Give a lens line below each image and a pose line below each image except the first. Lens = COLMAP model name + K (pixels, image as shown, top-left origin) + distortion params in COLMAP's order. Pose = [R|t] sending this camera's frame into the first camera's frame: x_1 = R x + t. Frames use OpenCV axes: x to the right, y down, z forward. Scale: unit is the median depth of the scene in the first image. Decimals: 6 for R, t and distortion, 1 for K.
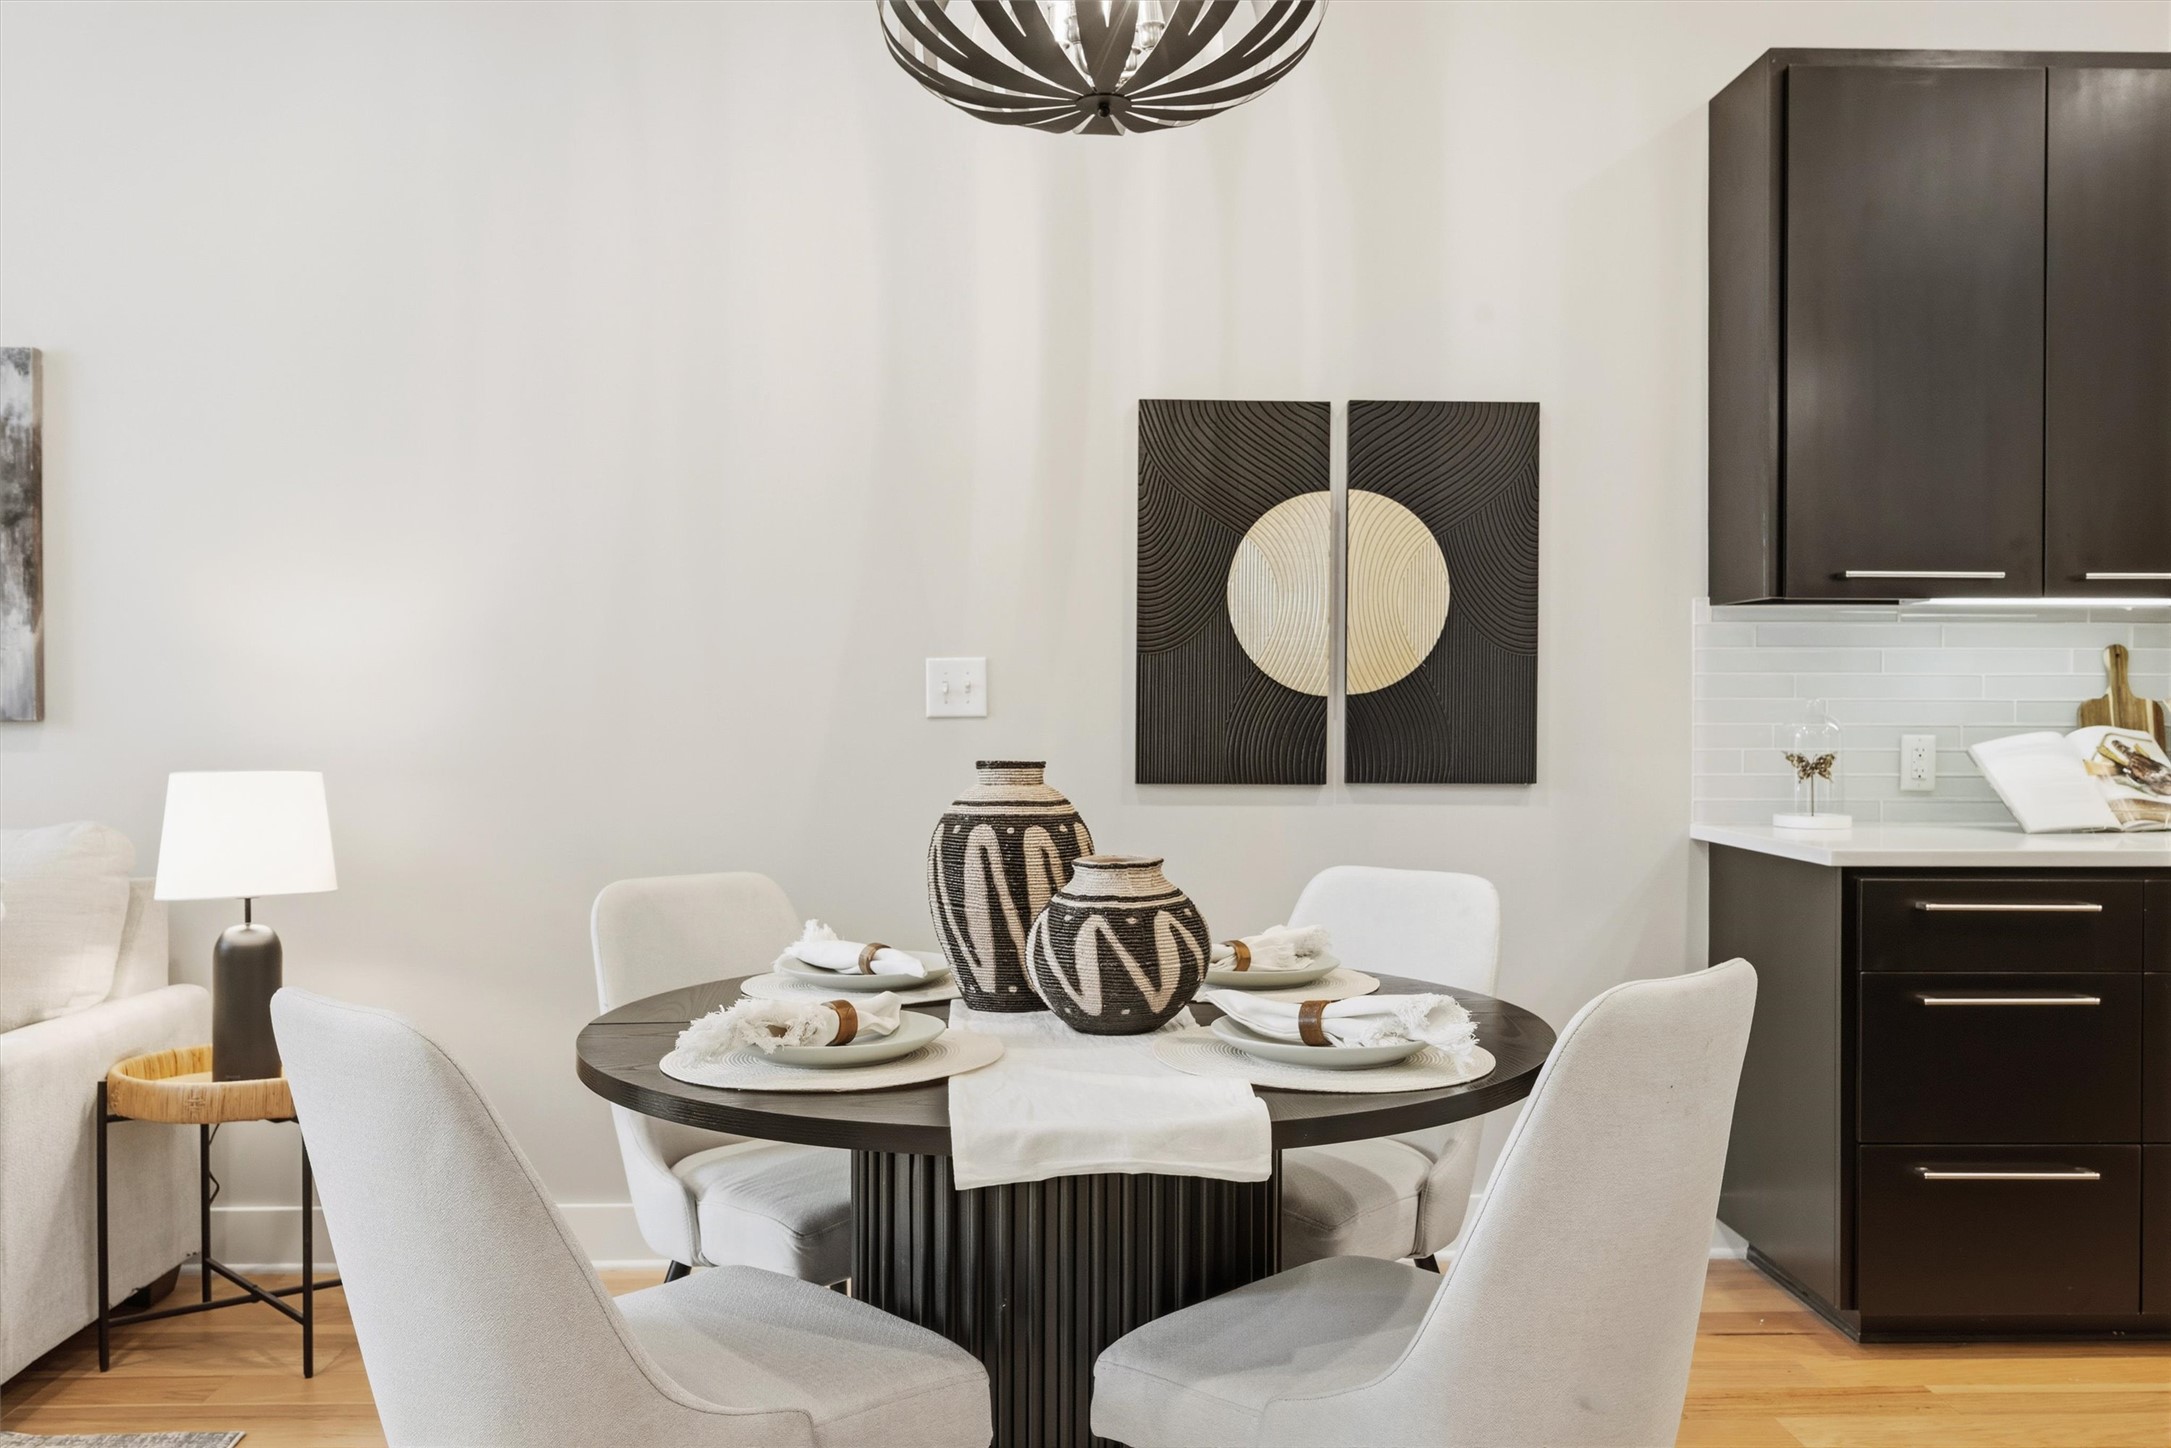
lens RADIAL K [[1708.4, 0, 1085.5], [0, 1708.4, 724.0], [0, 0, 1]] dist [0.000160, 0.000181]
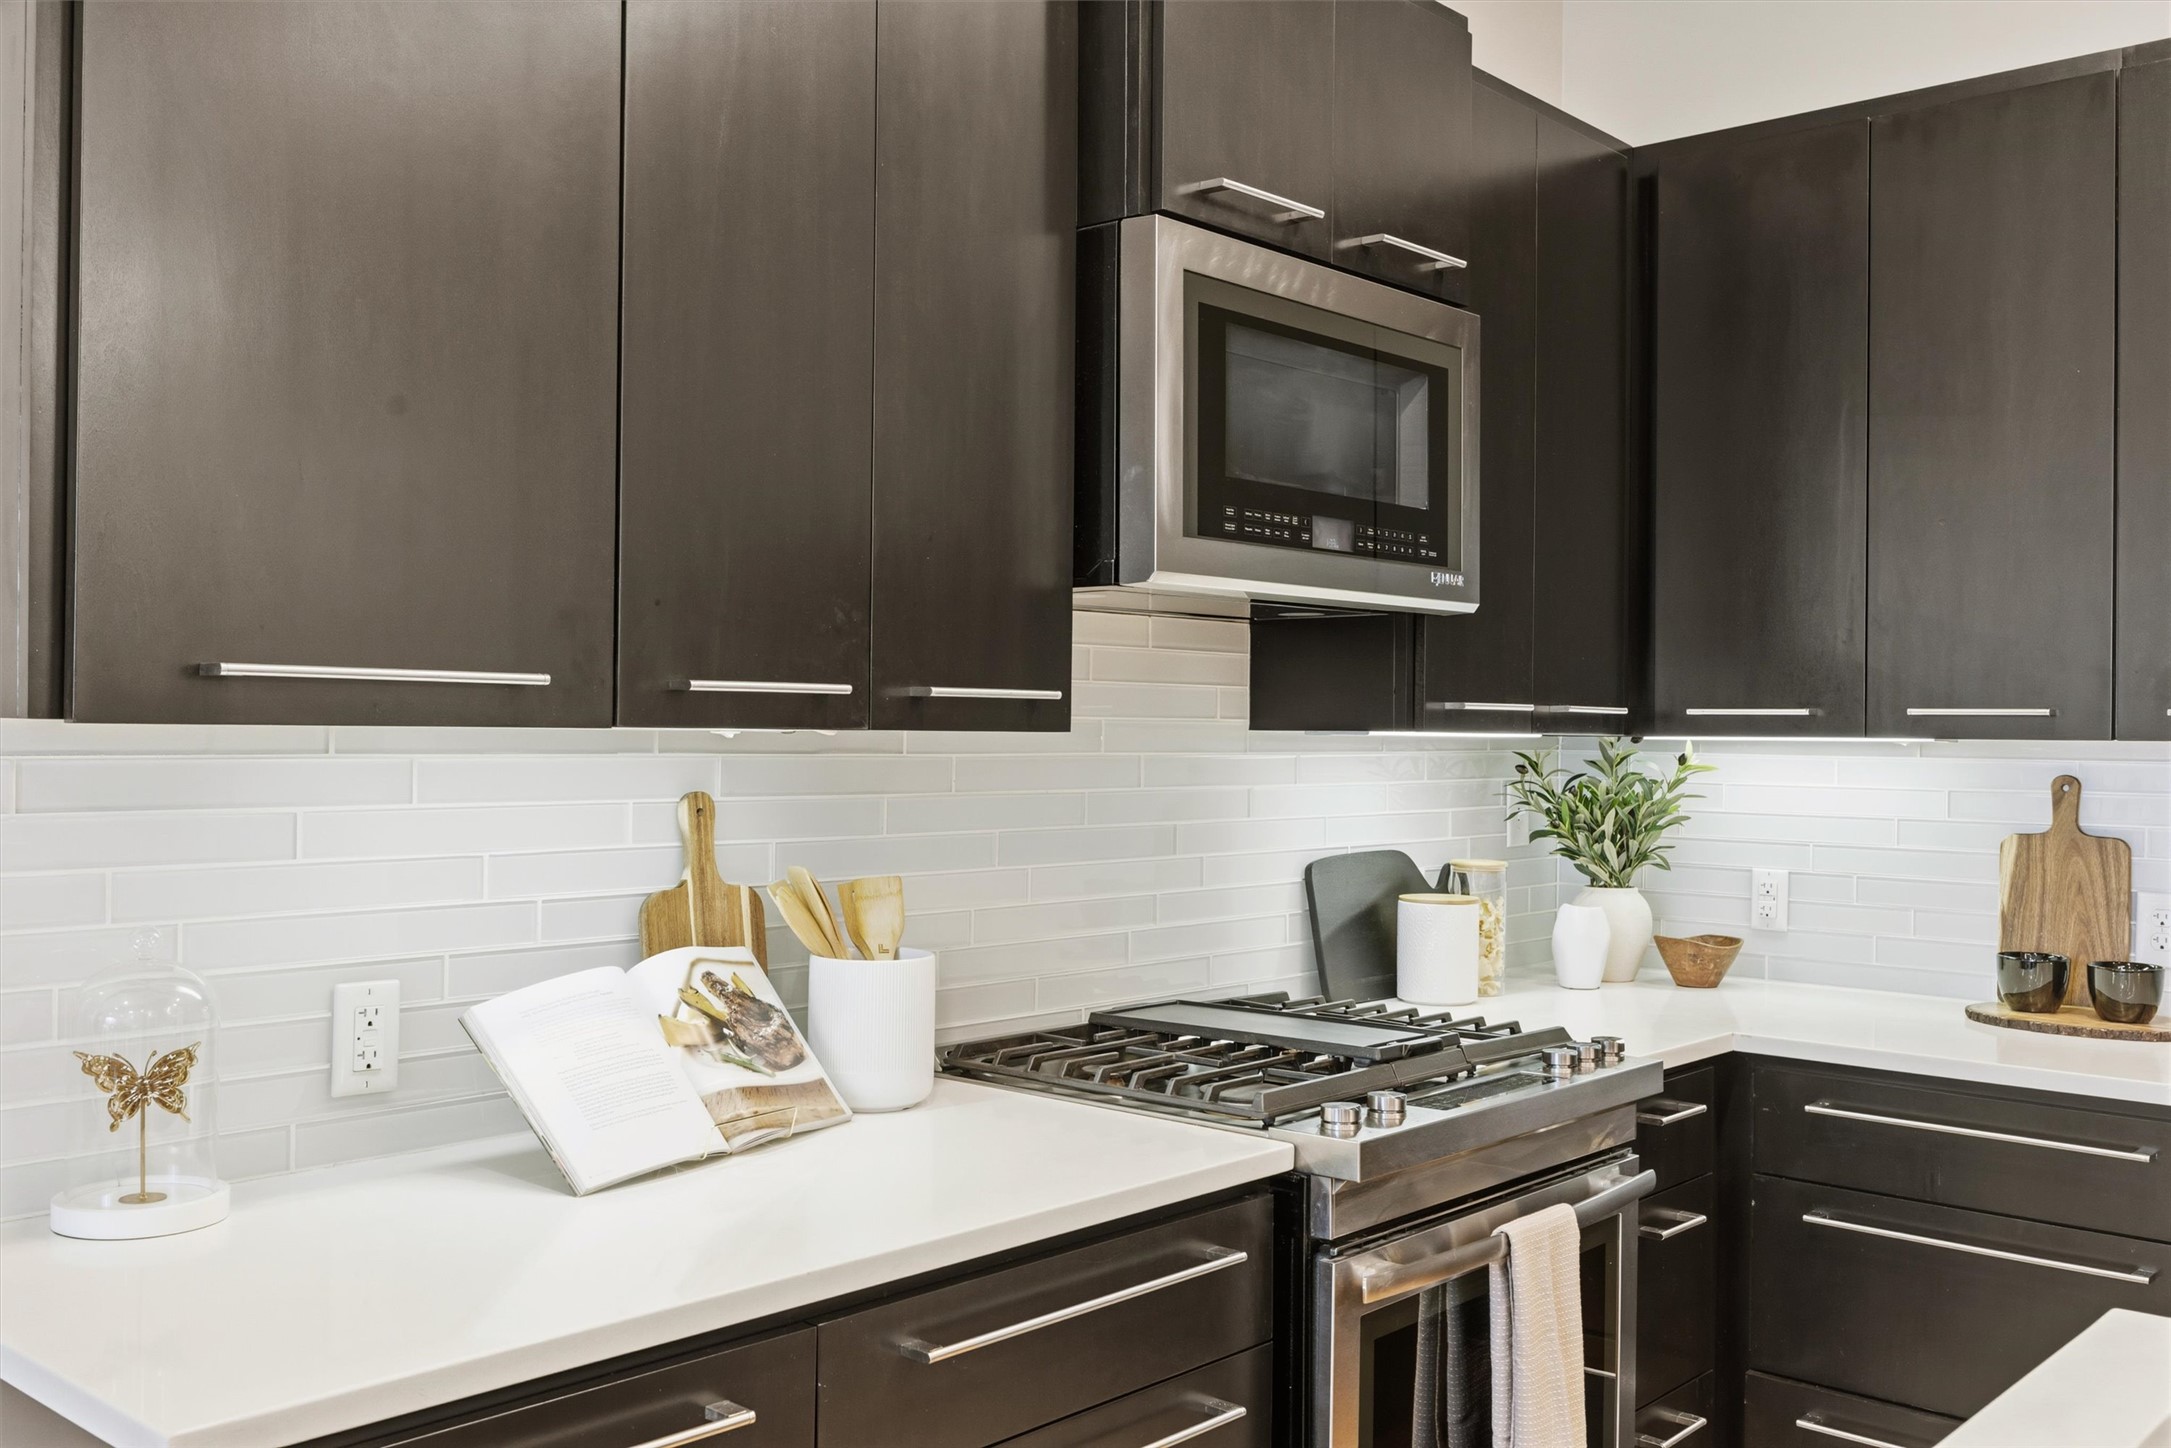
lens RADIAL K [[1961.5, 0, 1079.7], [0, 1961.5, 712.1], [0, 0, 1]] dist [0.005081, 0.005162]
pose [[0.681265, 0.013491, 0.731913, 0.220441], [-0.003367, 0.999877, -0.015295, -0.066464], [-0.732029, 0.007956, 0.681227, 0.482046]]
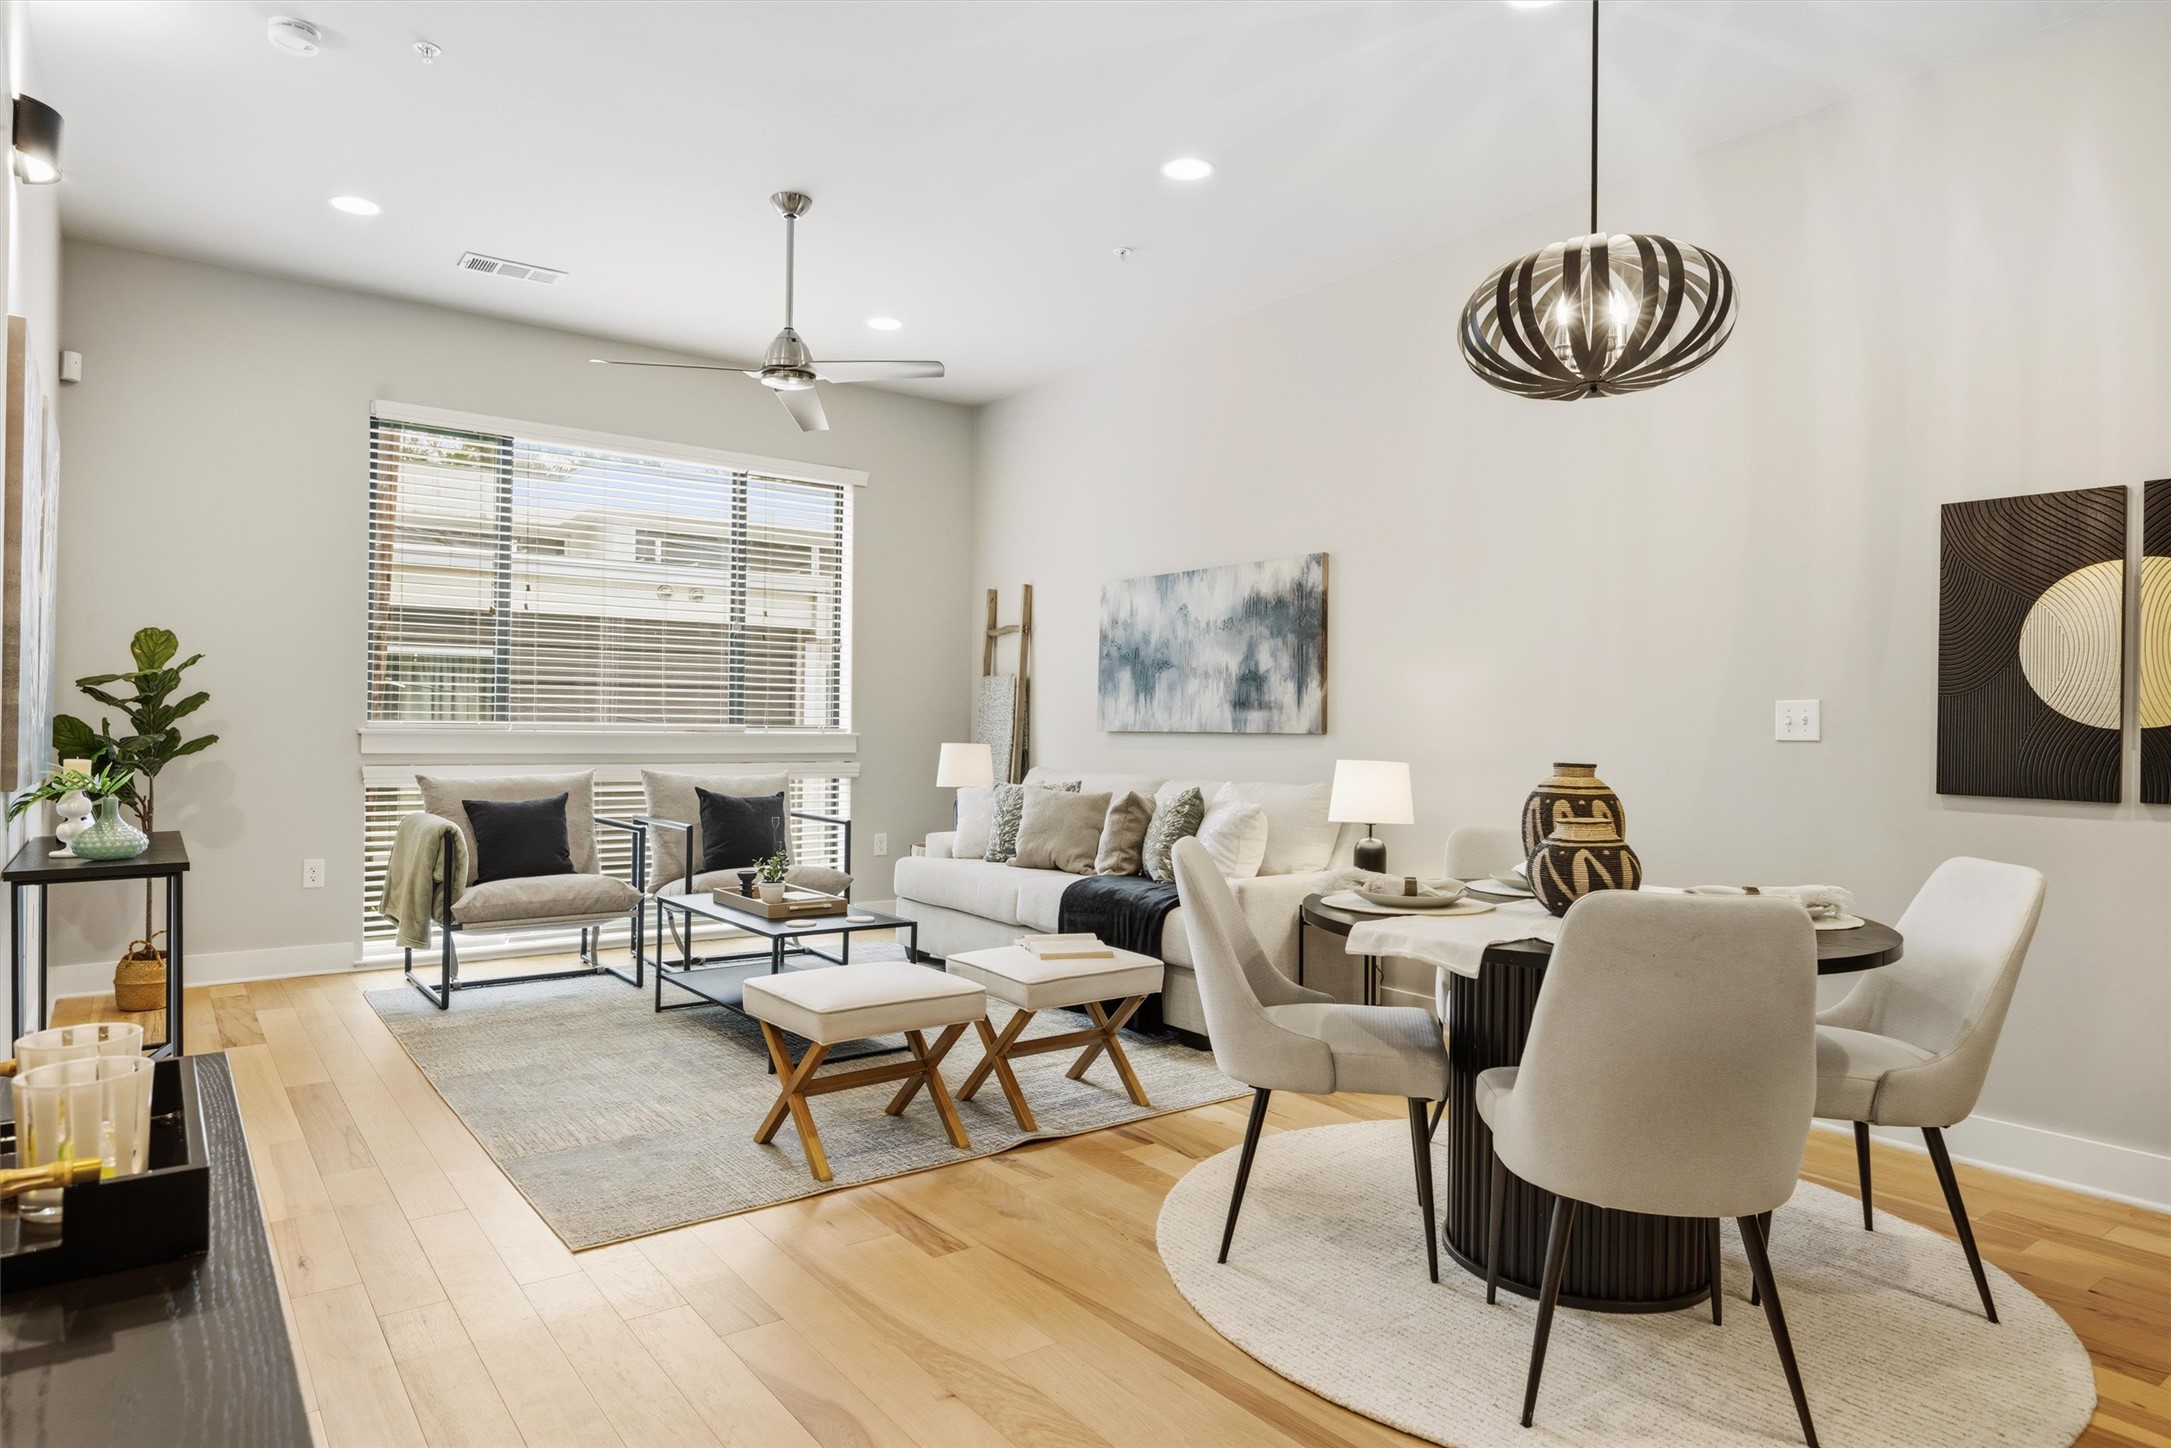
lens RADIAL K [[1247.3, 0, 1068.9], [0, 1247.3, 722.5], [0, 0, 1]] dist [-0.006076, -0.000726]
pose [[0.585759, 0.005714, -0.810465, 0.412194], [-0.018367, 0.999812, -0.006226, -0.001879], [0.810277, 0.018532, 0.585754, -0.115015]]
